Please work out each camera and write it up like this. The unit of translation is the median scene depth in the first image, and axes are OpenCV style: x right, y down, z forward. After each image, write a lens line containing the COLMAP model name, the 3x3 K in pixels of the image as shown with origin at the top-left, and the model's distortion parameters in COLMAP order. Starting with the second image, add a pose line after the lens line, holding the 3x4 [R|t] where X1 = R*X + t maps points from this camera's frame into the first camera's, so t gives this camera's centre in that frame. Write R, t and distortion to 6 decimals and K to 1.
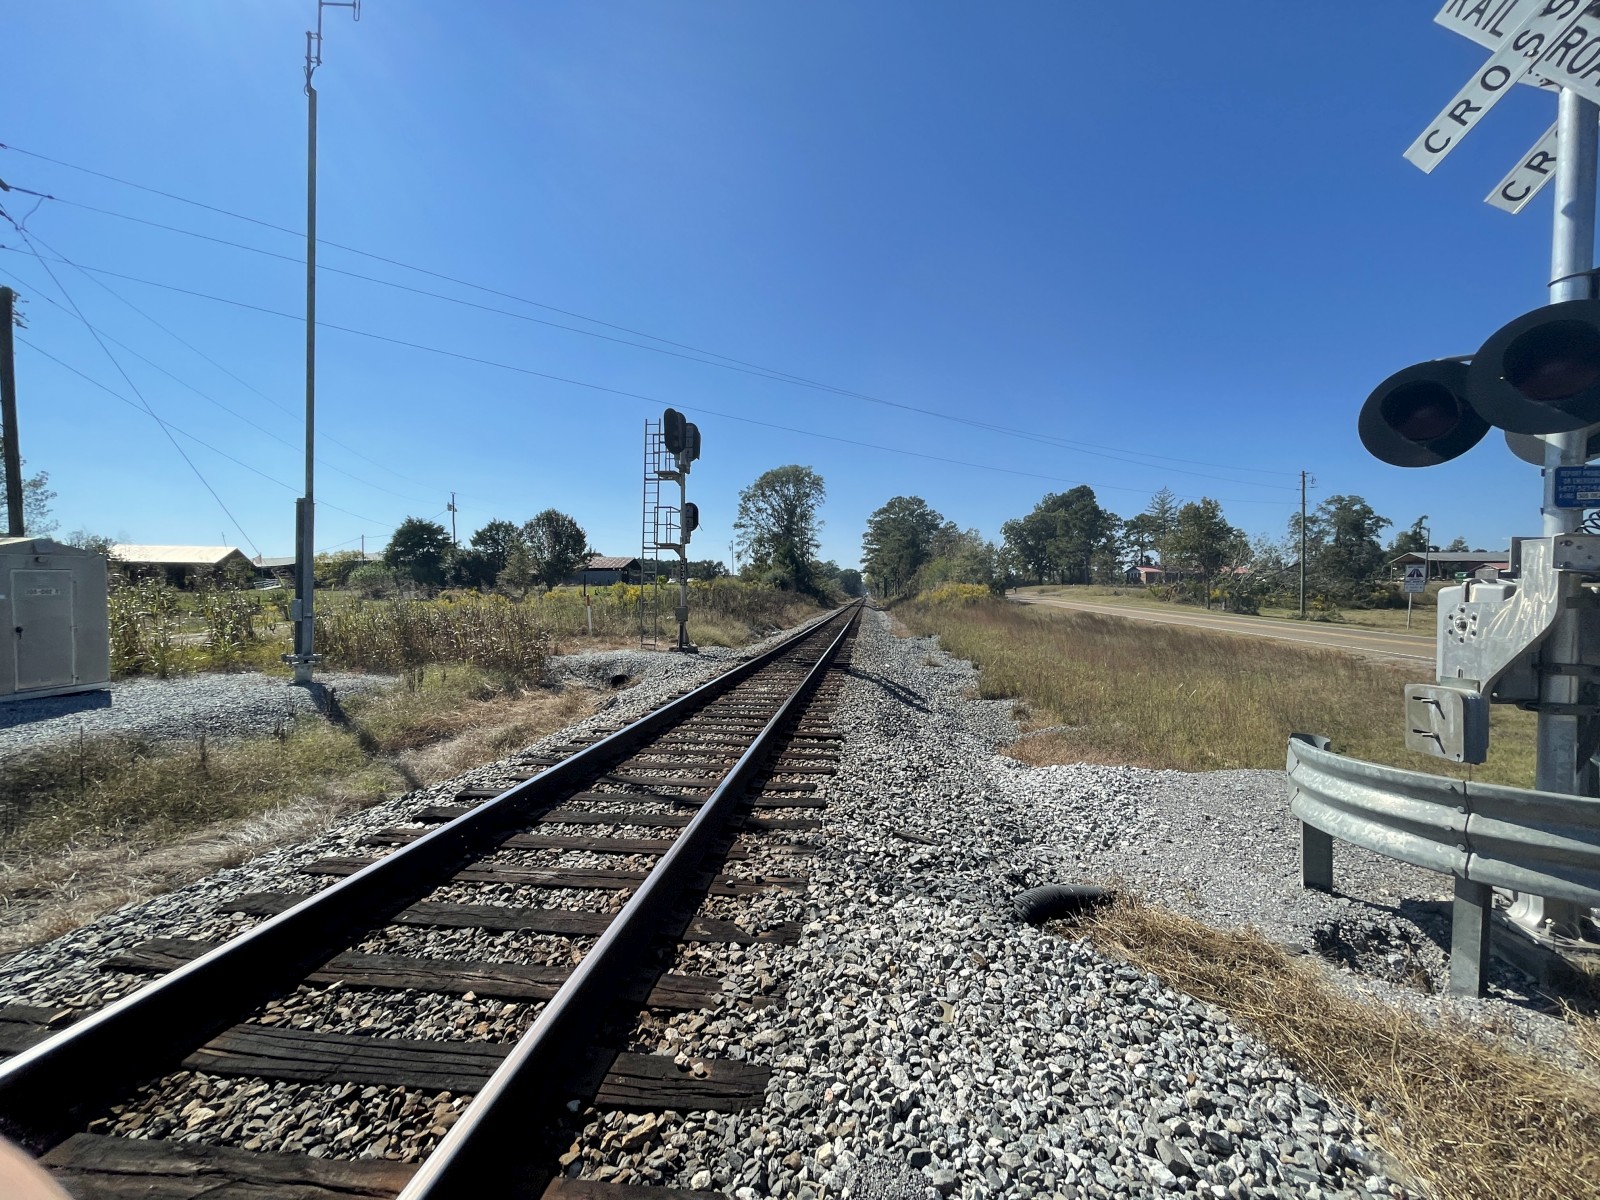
lens RADIAL K [[655.4, 0, 800.0], [0, 655.4, 600.0], [0, 0, 1]] dist [-0.002031, -0.000034]
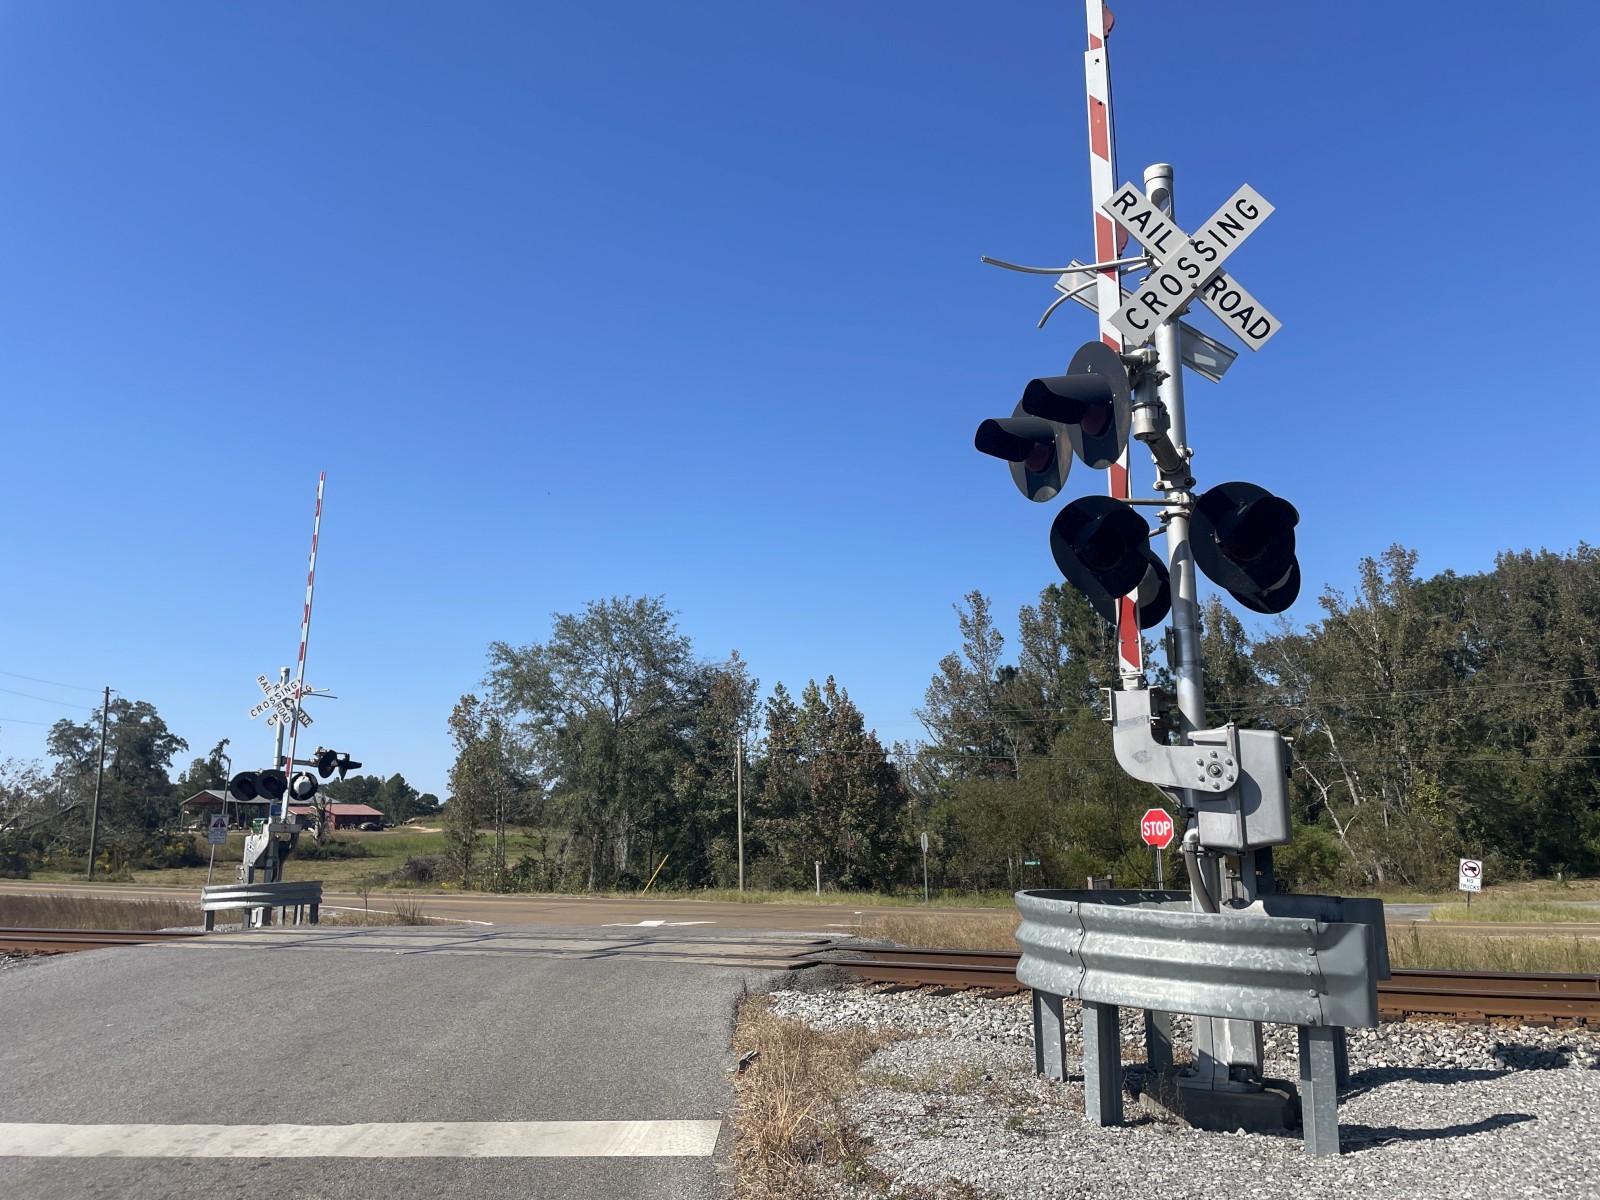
lens RADIAL K [[1207.5, 0, 783.3], [0, 1207.5, 578.9], [0, 0, 1]] dist [0.109623, -0.128840]
pose [[0.375255, 0.186099, 0.908048, -0.194988], [0.025847, 0.977156, -0.210943, 0.004572], [-0.926561, 0.102628, 0.361873, -0.195451]]
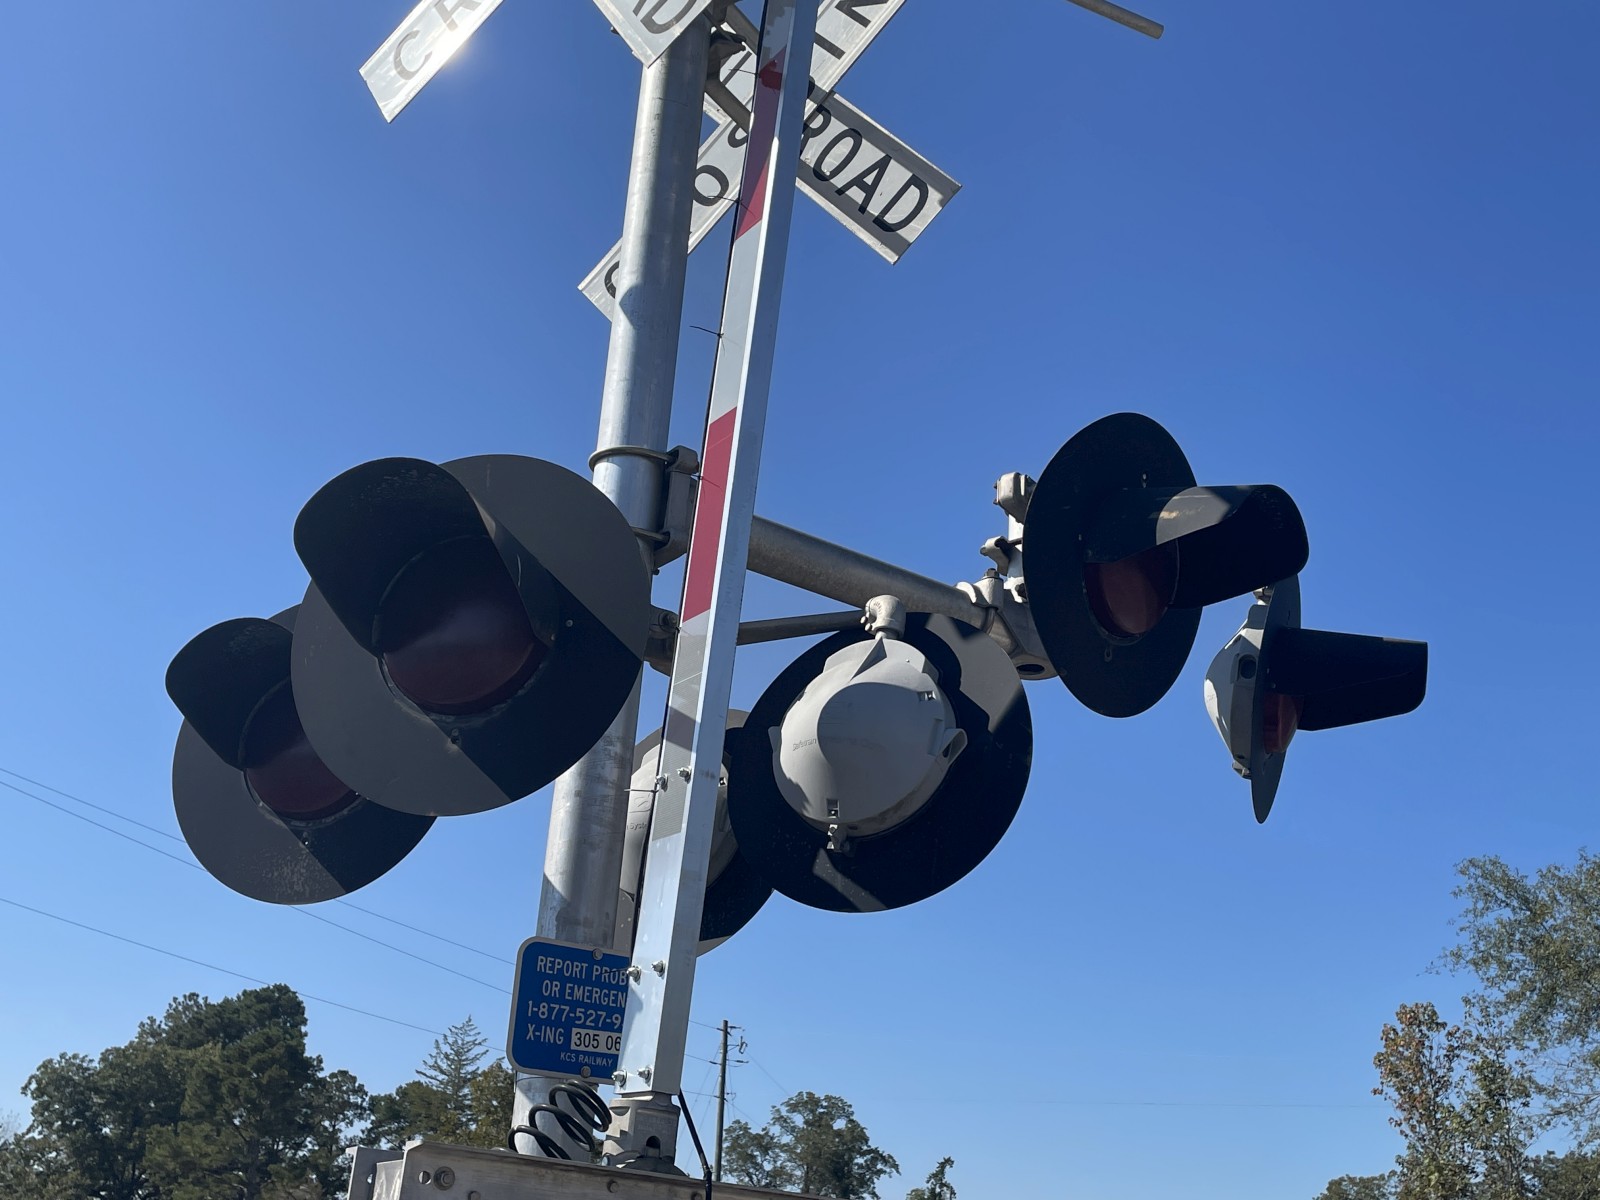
lens RADIAL K [[1796.3, 0, 771.5], [0, 1796.3, 604.6], [0, 0, 1]] dist [0.069645, -0.046563]
pose [[0.784210, 0.269023, 0.559143, 0.028078], [-0.048999, 0.925159, -0.376403, -0.000881], [-0.618557, 0.267782, 0.738701, 0.007916]]
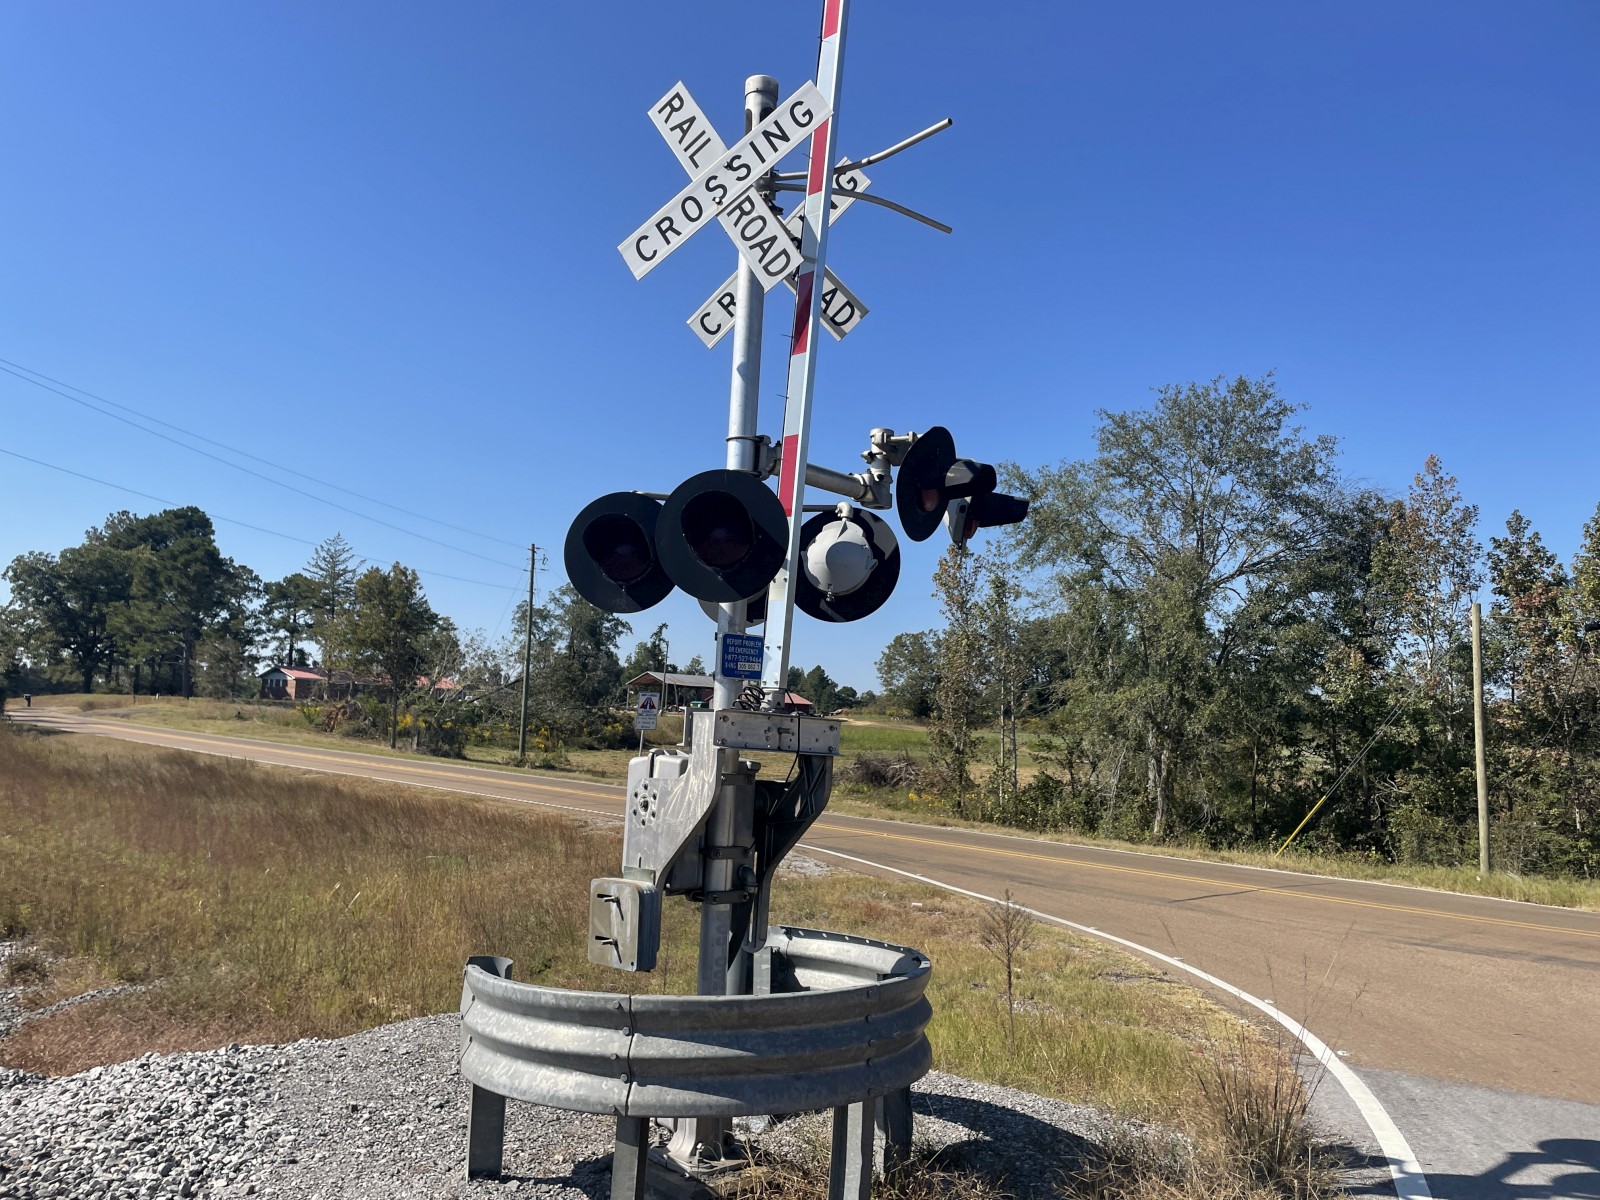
lens RADIAL K [[1211.6, 0, 803.6], [0, 1211.6, 619.0], [0, 0, 1]] dist [0.096053, -0.114343]
pose [[0.637947, 0.095067, 0.764189, -0.004007], [-0.029100, 0.994618, -0.099440, -0.002241], [-0.769530, 0.041199, 0.637280, -0.007974]]
